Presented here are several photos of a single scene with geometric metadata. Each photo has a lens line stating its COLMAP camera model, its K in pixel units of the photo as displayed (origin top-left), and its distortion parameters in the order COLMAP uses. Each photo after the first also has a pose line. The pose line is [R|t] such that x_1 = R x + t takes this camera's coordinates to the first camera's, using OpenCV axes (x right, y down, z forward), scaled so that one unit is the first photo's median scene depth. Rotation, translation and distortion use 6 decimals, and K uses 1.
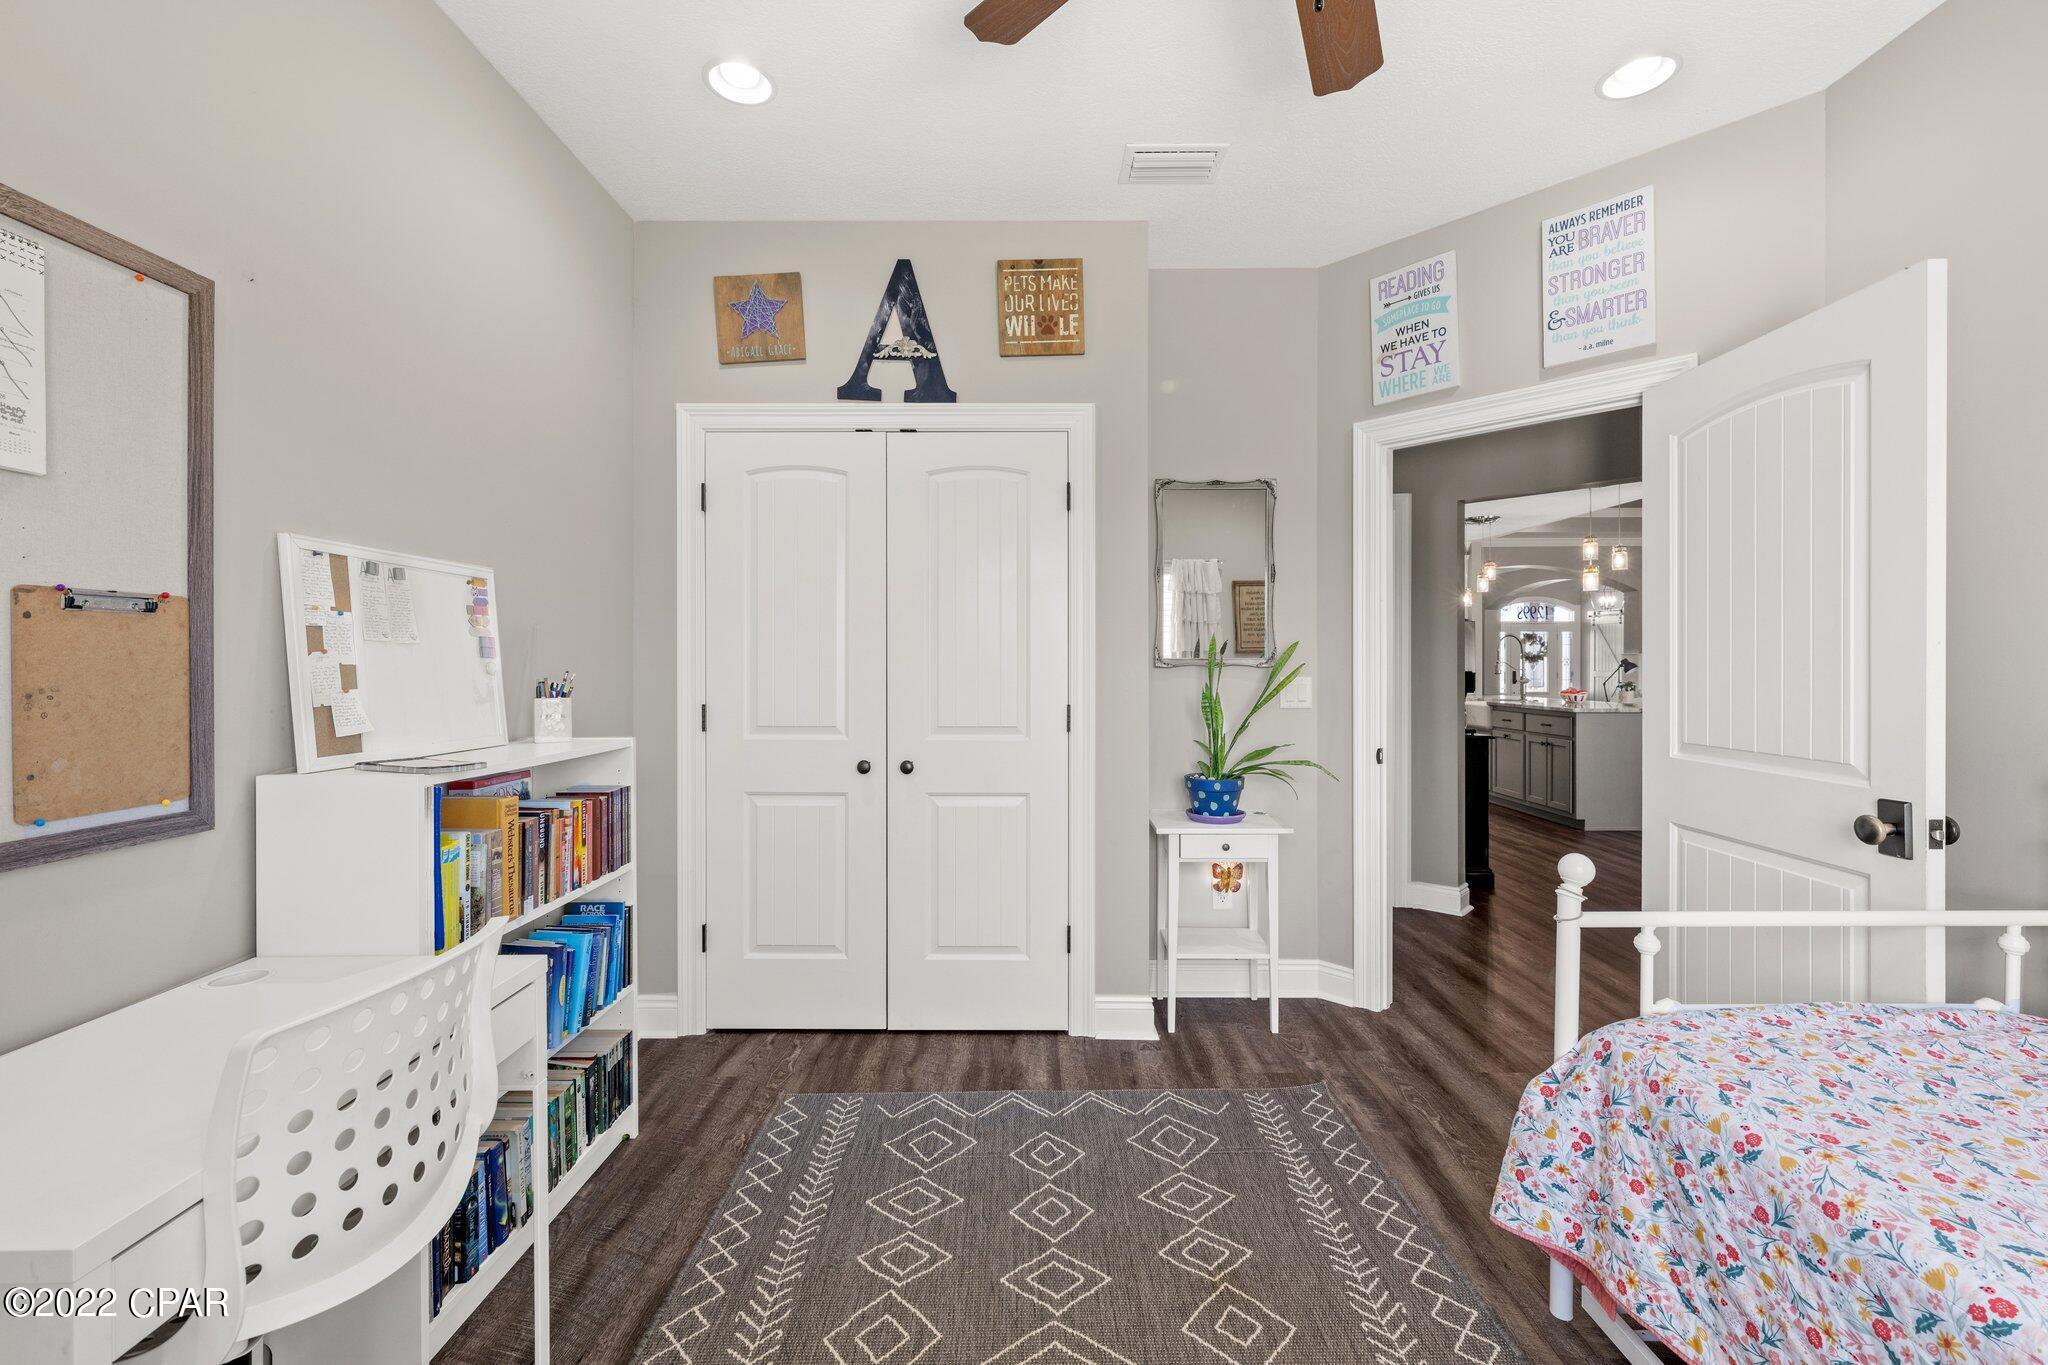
lens RADIAL K [[867.7, 0, 1015.9], [0, 867.7, 671.9], [0, 0, 1]] dist [-0.001303, 0.000476]
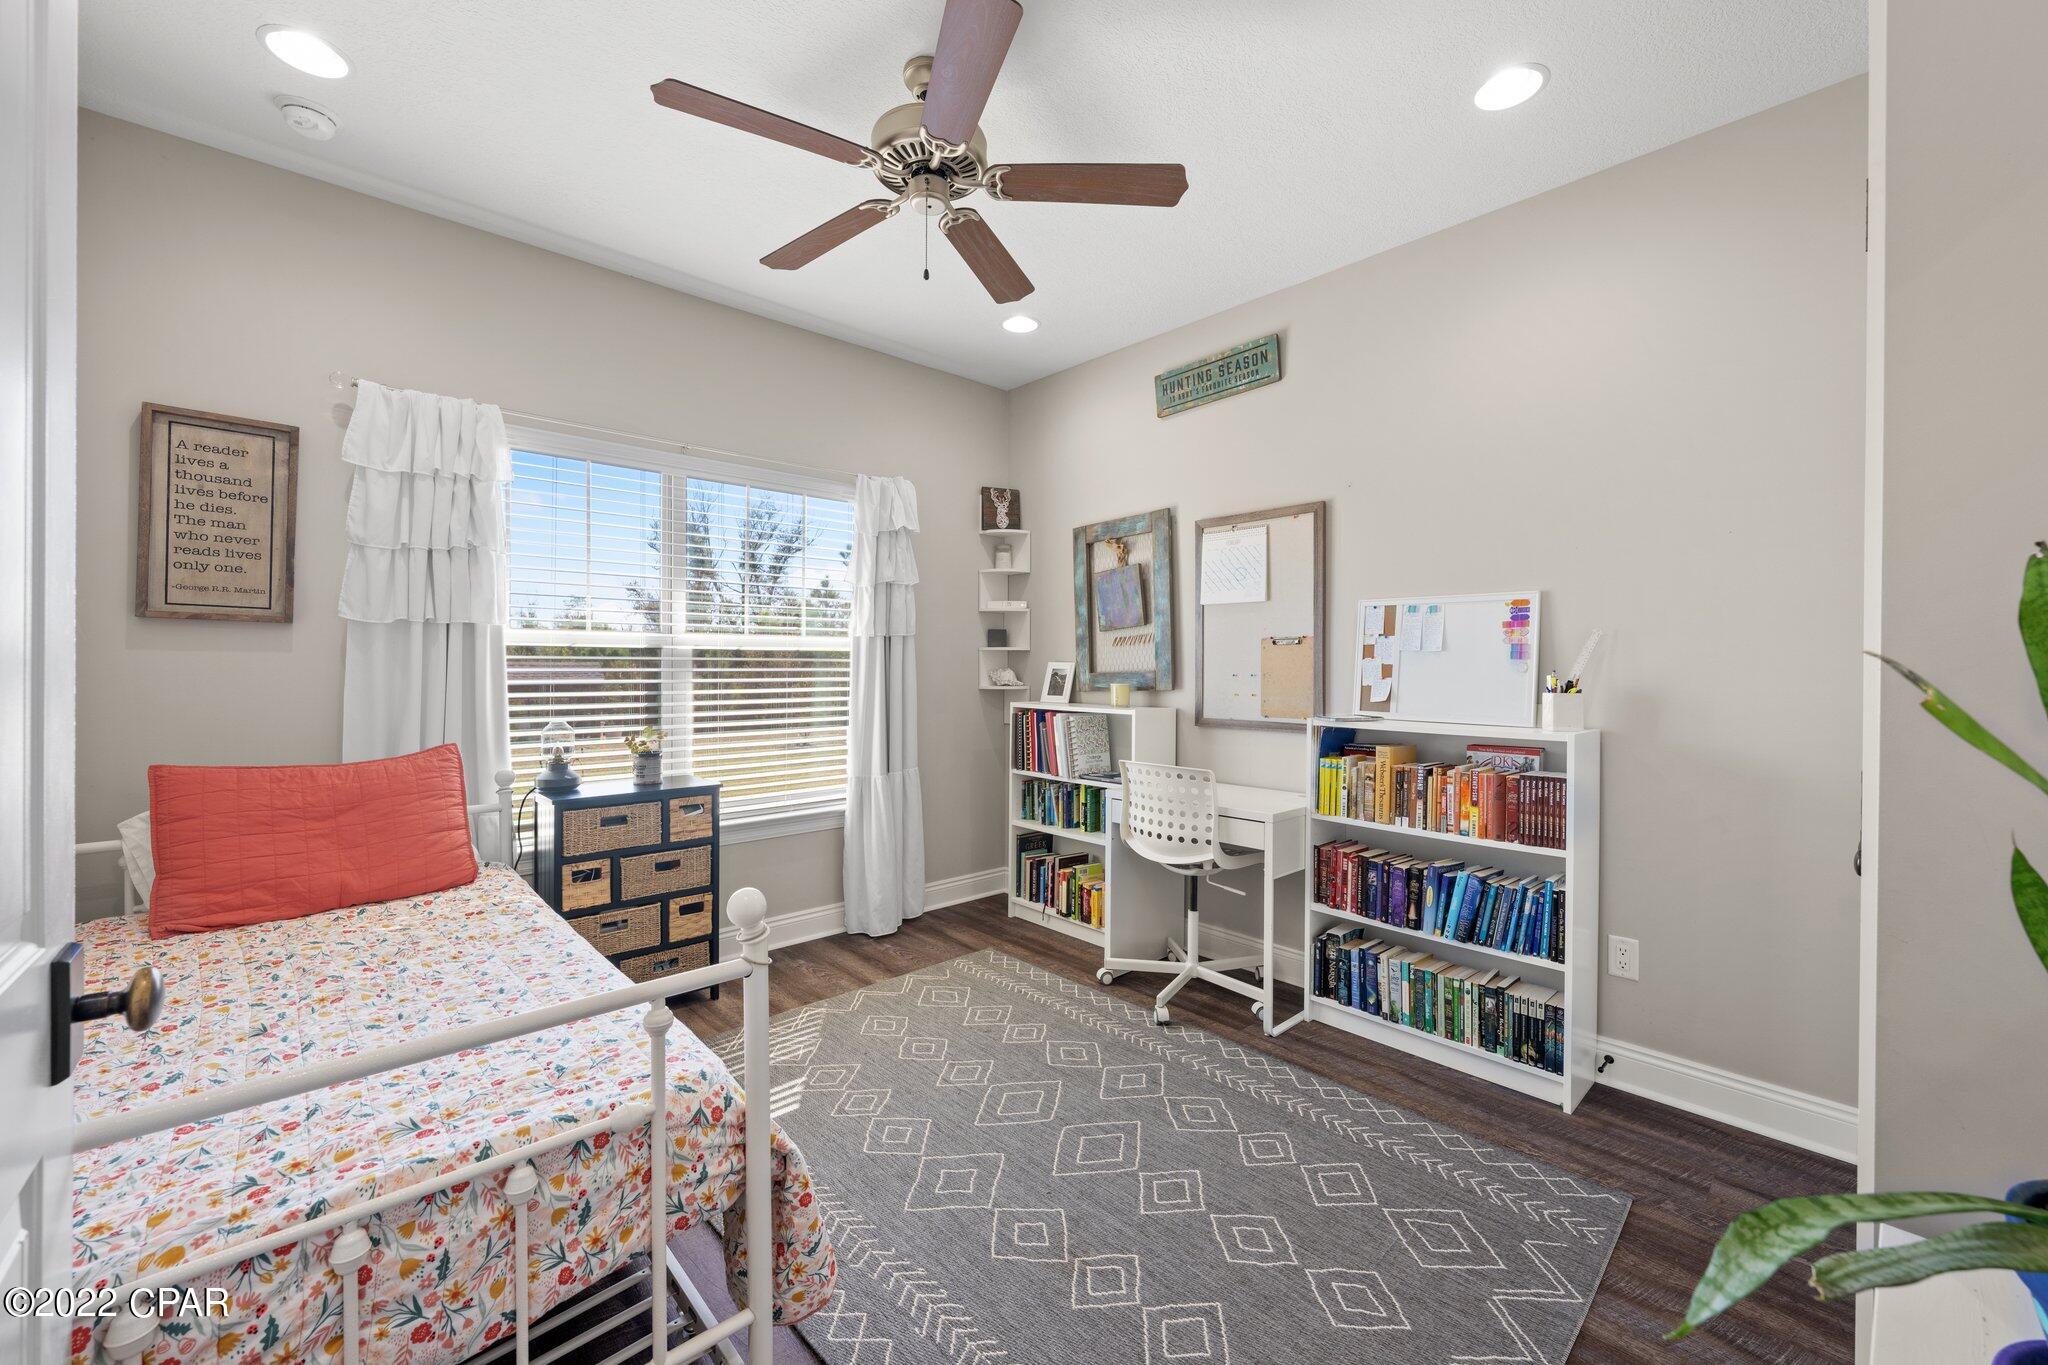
lens RADIAL K [[789.9, 0, 1030.9], [0, 789.9, 667.4], [0, 0, 1]] dist [0.000123, -0.000008]
pose [[-0.722724, 0.001201, -0.691136, 0.903376], [-0.009336, 0.999890, 0.011501, -0.012978], [0.691074, 0.014764, -0.722634, 1.605992]]
